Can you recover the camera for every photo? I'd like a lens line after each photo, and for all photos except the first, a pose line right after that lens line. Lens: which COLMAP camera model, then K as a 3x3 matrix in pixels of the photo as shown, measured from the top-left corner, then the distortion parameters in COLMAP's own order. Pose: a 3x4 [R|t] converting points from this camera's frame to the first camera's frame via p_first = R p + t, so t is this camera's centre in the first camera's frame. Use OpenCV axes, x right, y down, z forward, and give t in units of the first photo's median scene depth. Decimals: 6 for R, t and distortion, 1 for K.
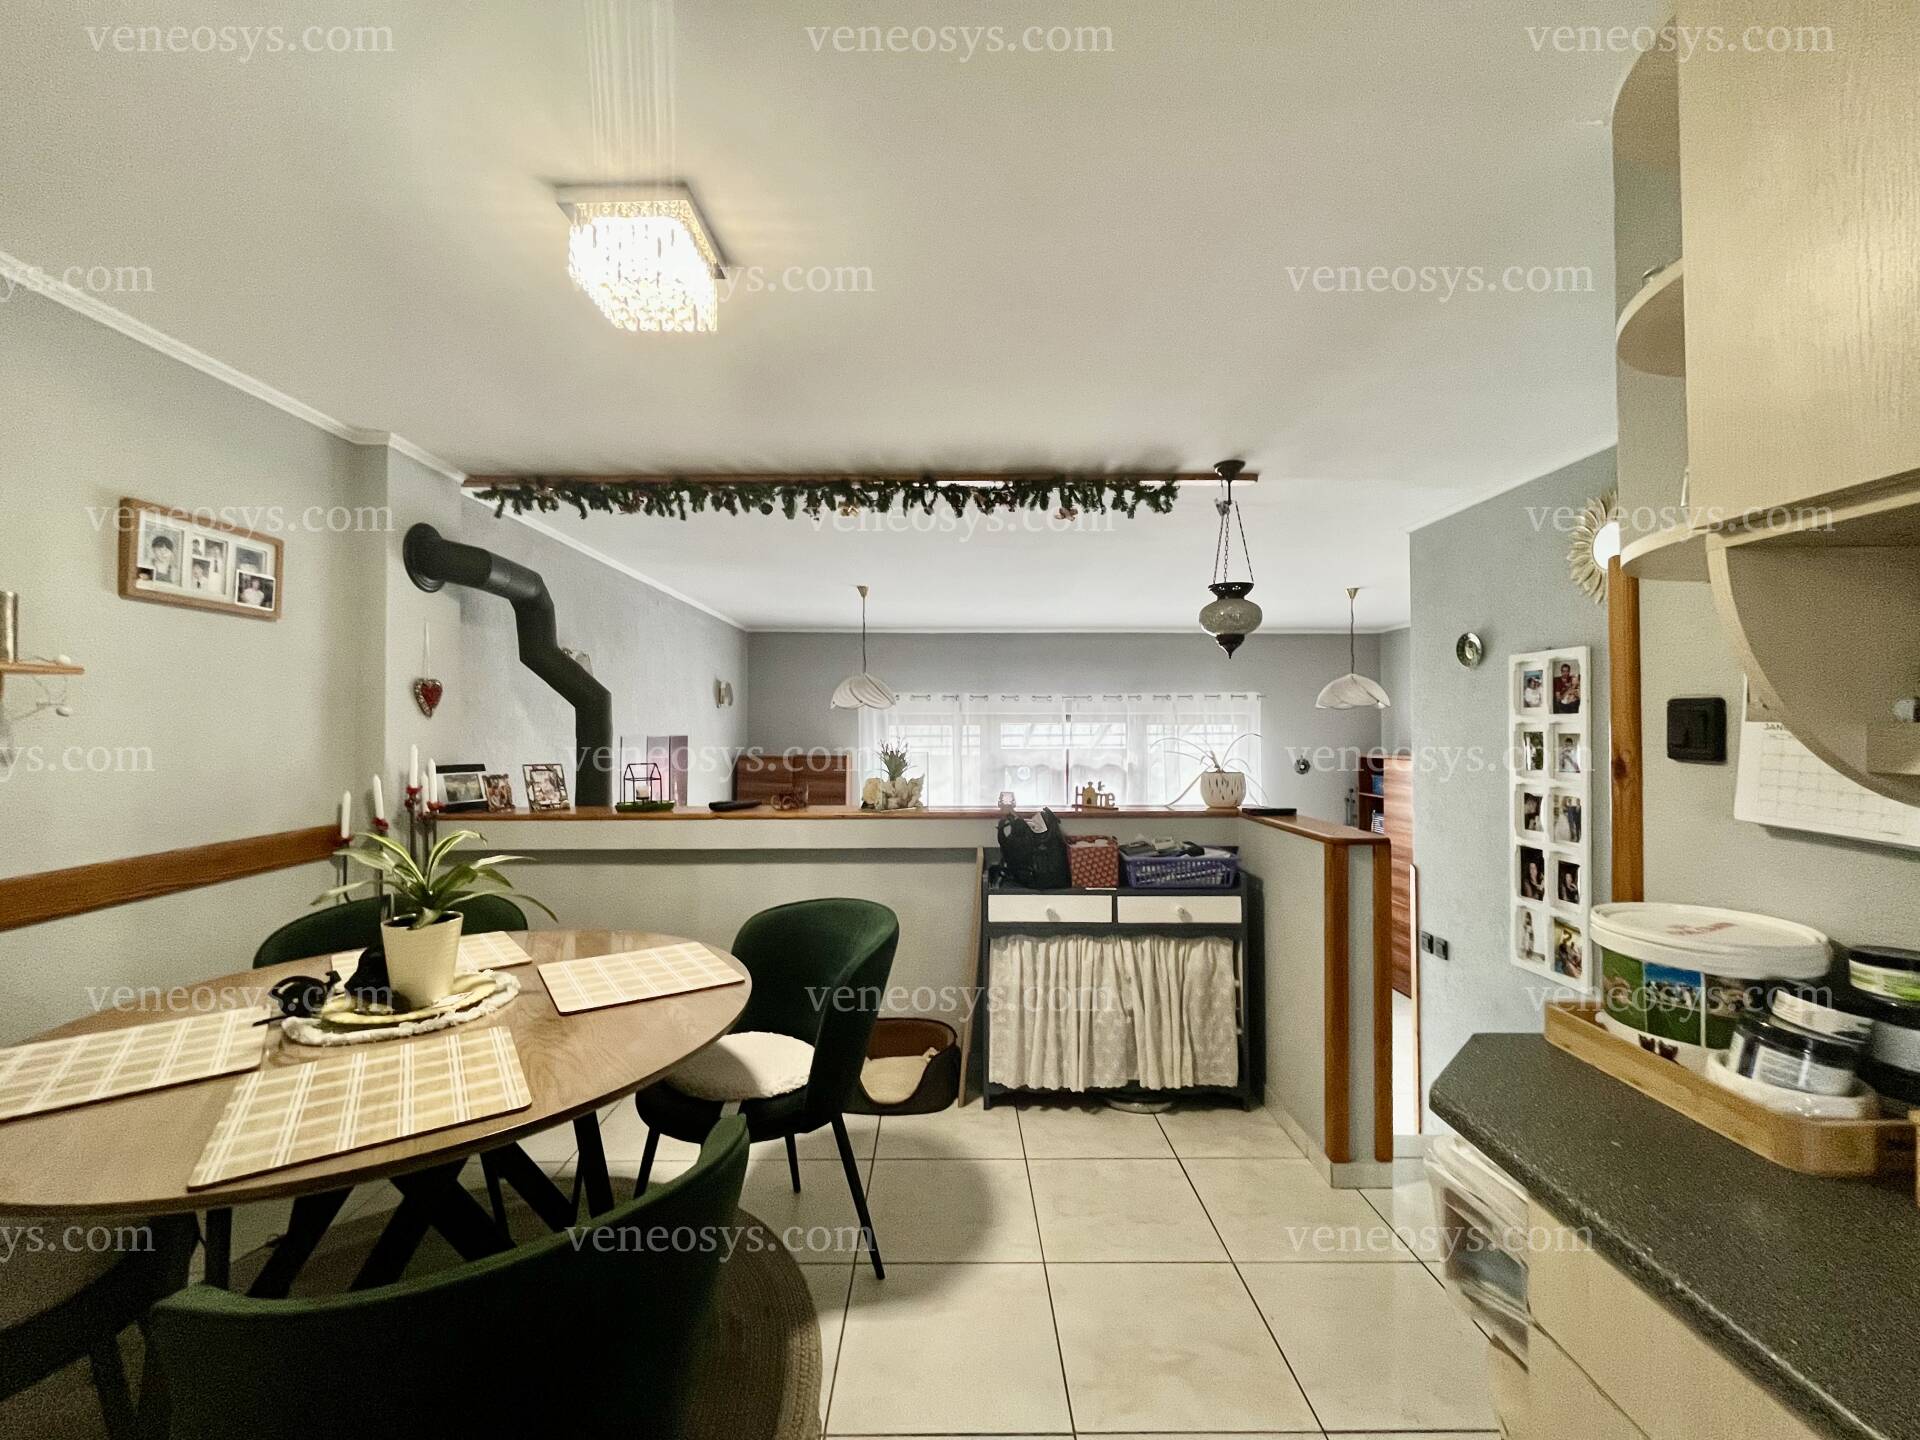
lens RADIAL K [[776.3, 0, 955.9], [0, 776.3, 724.0], [0, 0, 1]] dist [-0.002163, 0.000181]
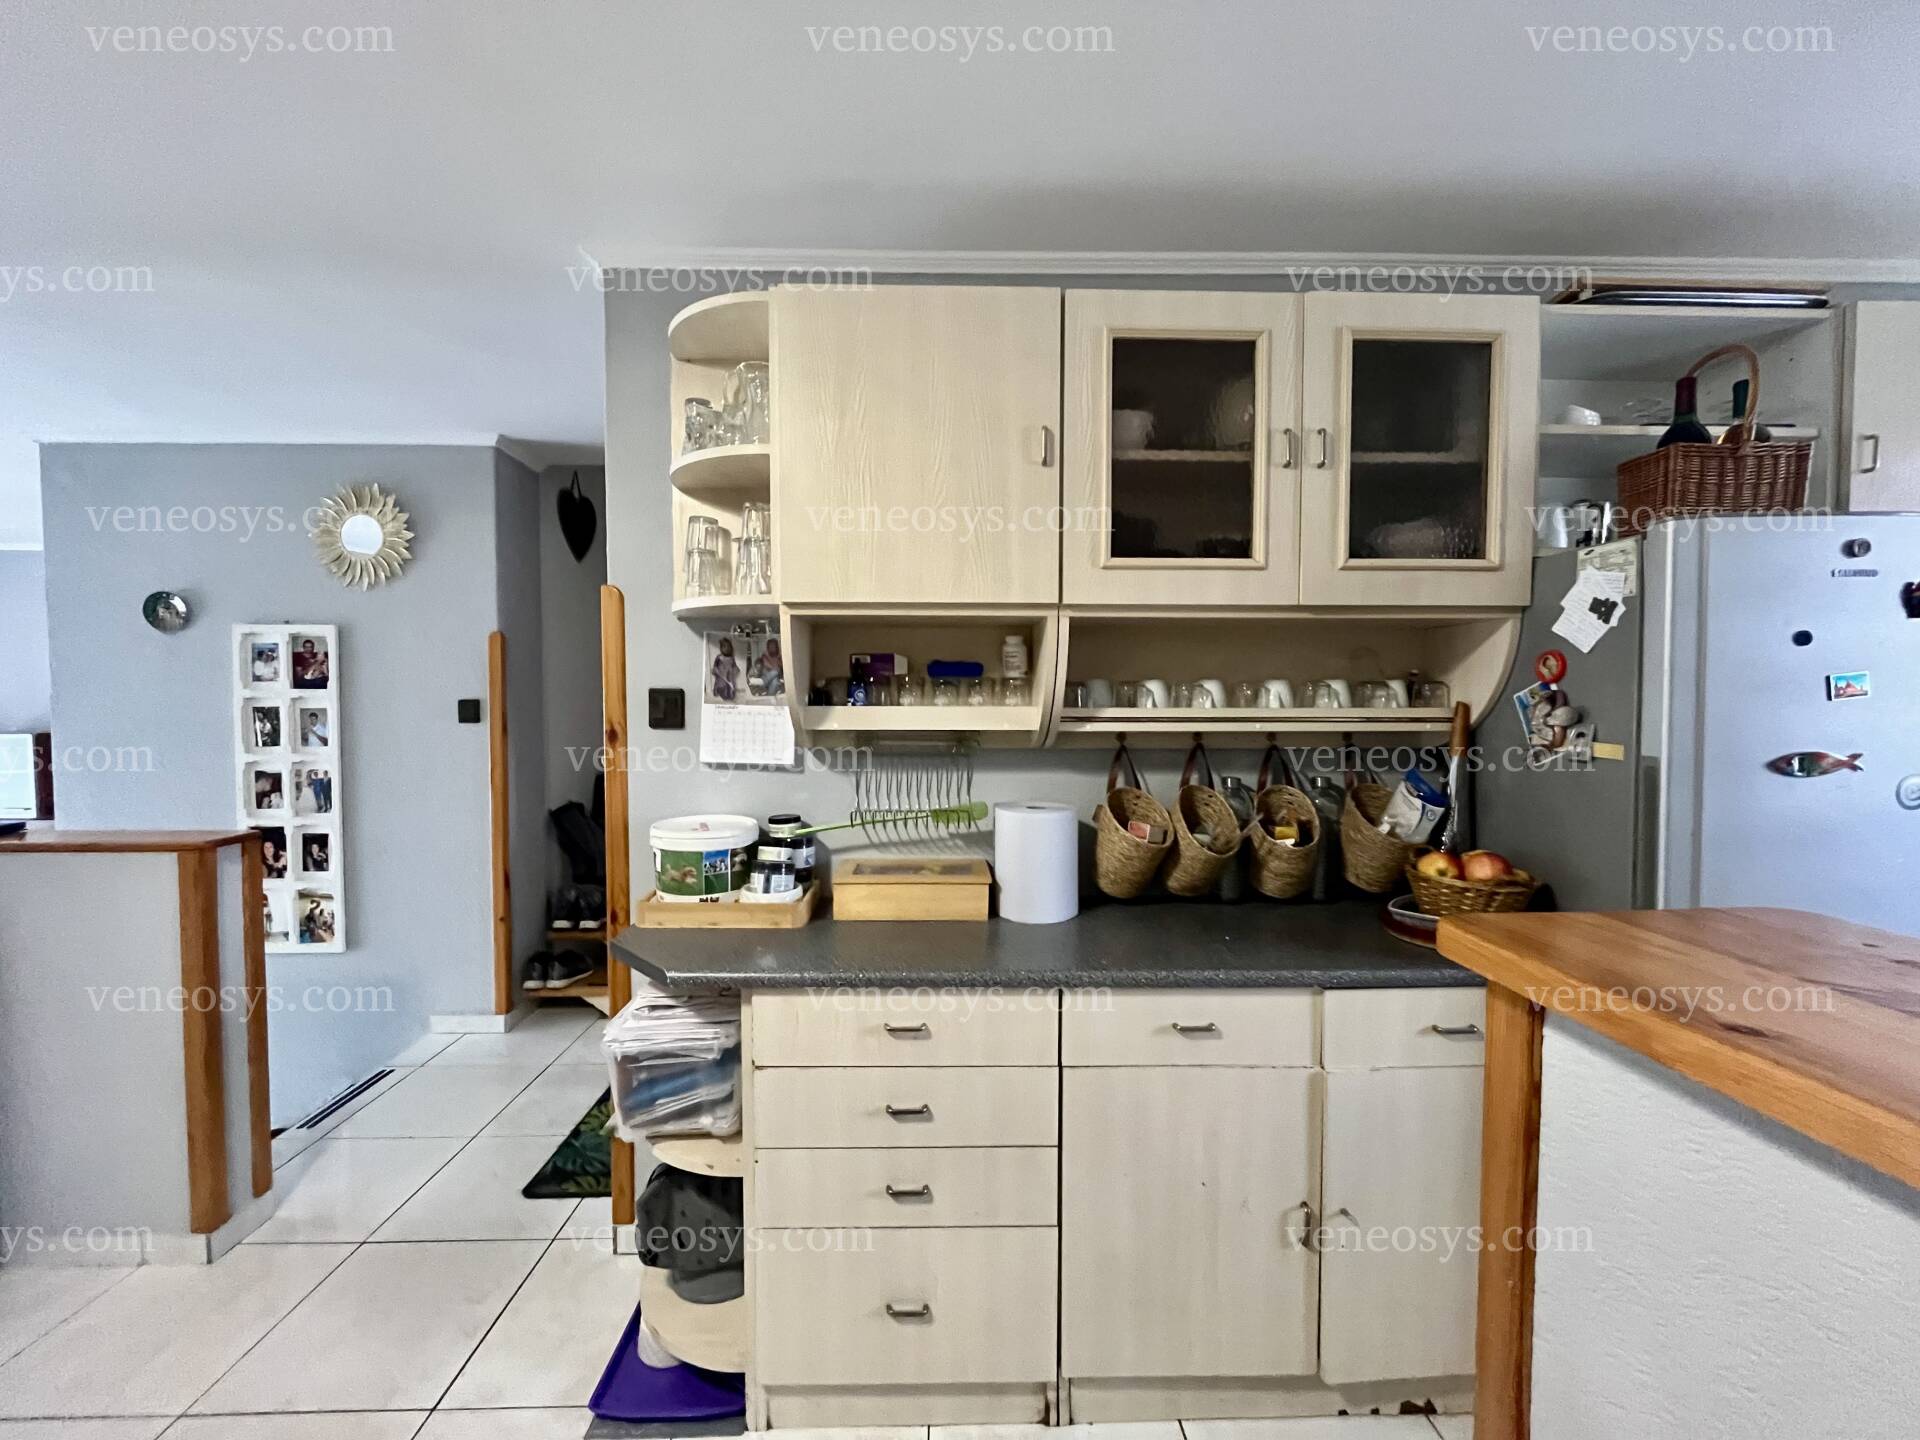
lens RADIAL K [[776.3, 0, 959.2], [0, 776.3, 720.5], [0, 0, 1]] dist [-0.002163, 0.000181]
pose [[-0.016424, -0.029768, 0.999422, -0.268449], [-0.006260, 0.999540, 0.029669, -0.008012], [-0.999846, -0.005769, -0.016603, 0.176140]]
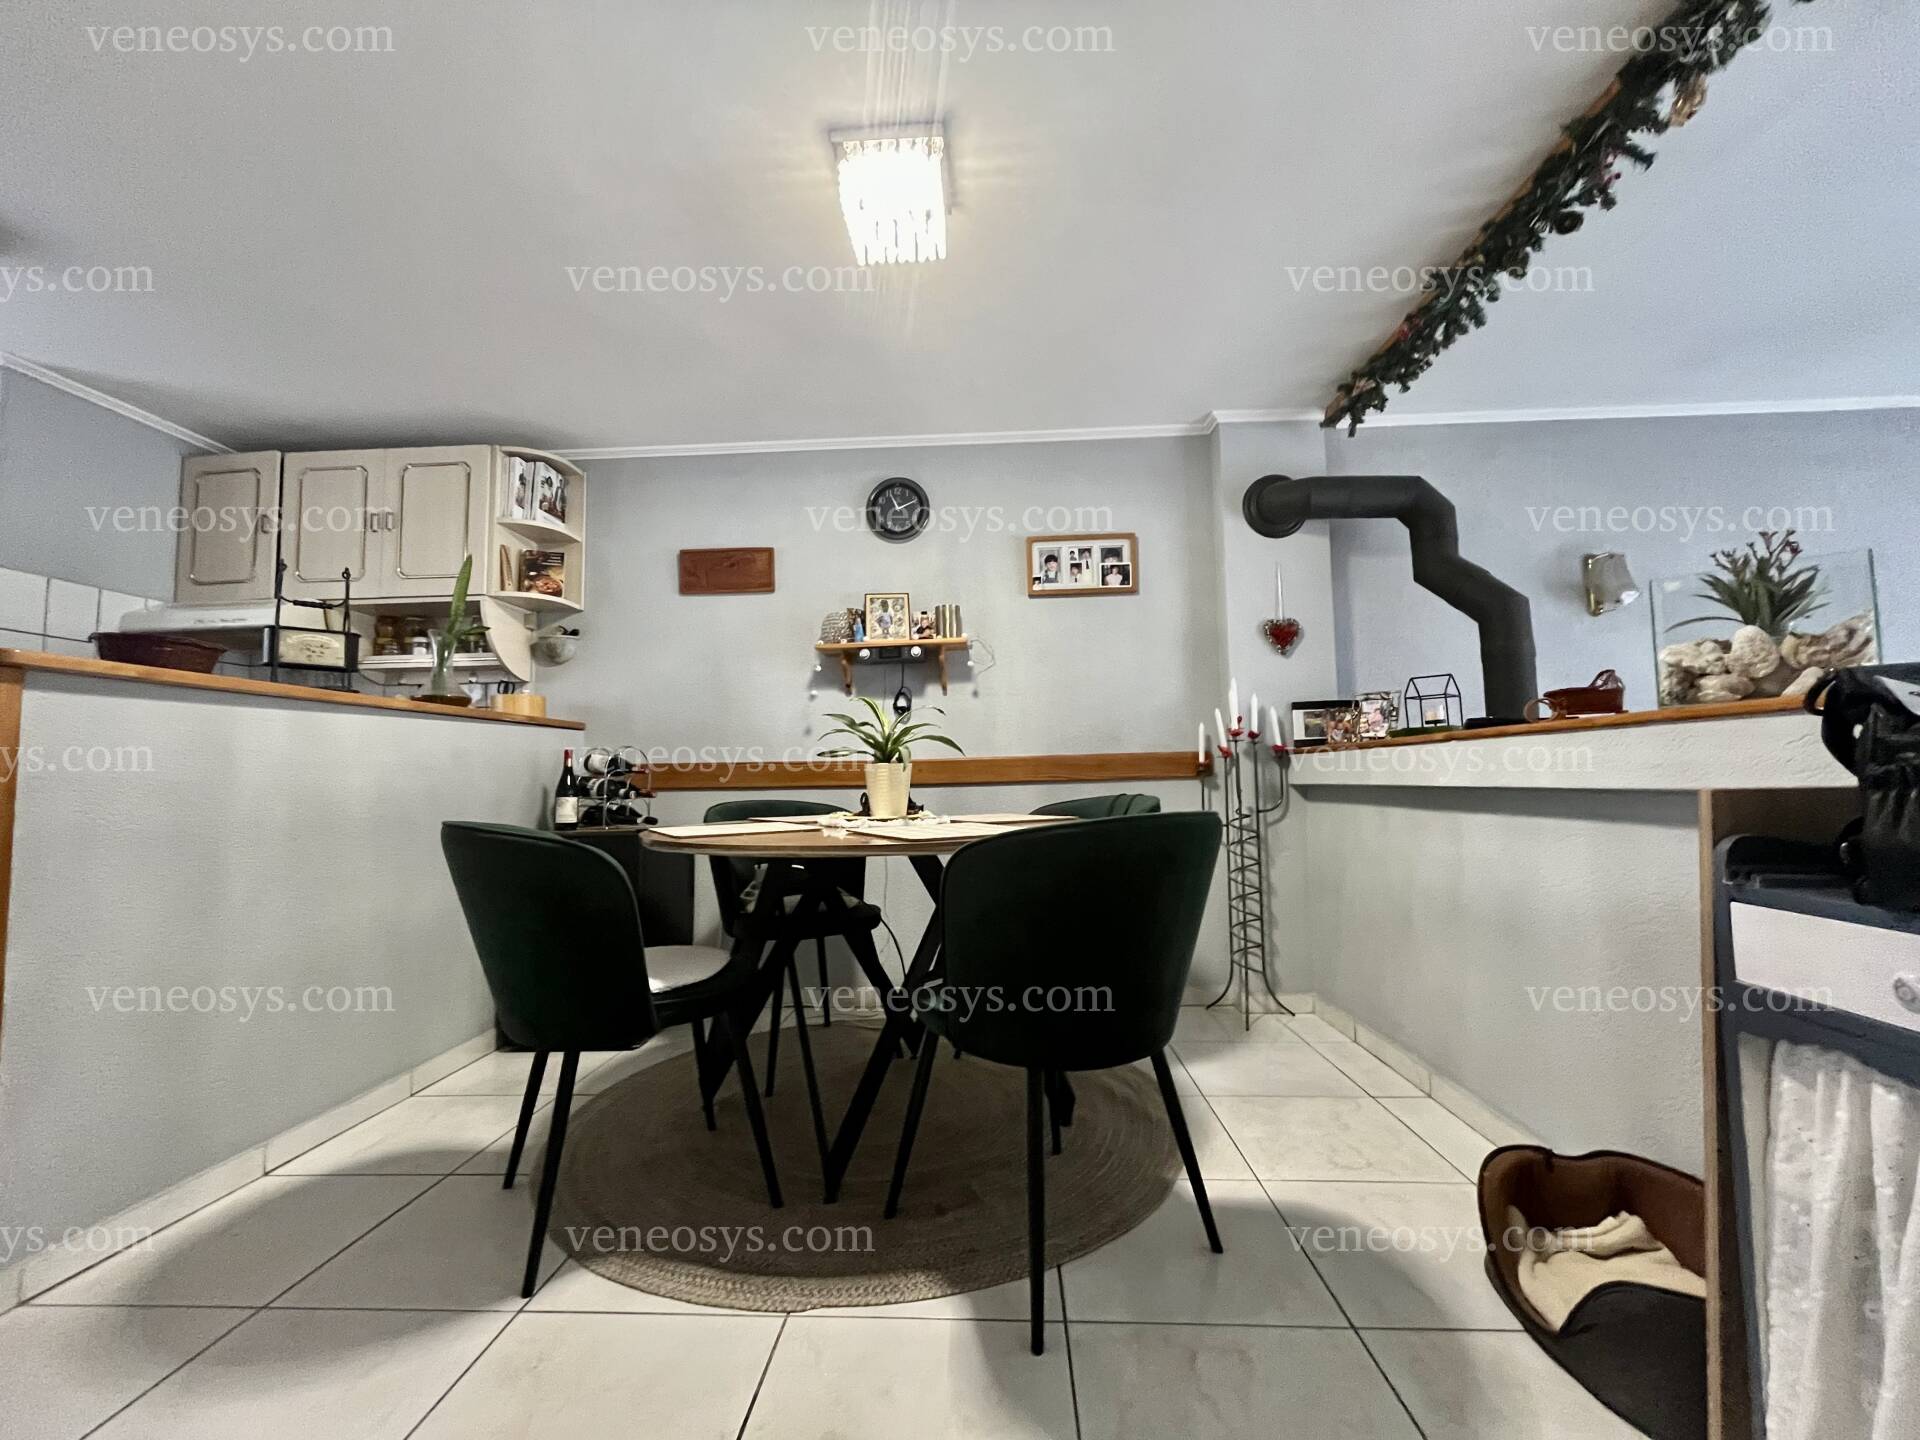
lens RADIAL K [[776.3, 0, 954.3], [0, 776.3, 720.1], [0, 0, 1]] dist [-0.002163, 0.000181]
pose [[-0.064386, -0.072146, -0.995314, 0.399014], [0.024786, 0.996960, -0.073869, 0.151718], [0.997617, -0.029425, -0.062402, 0.657443]]
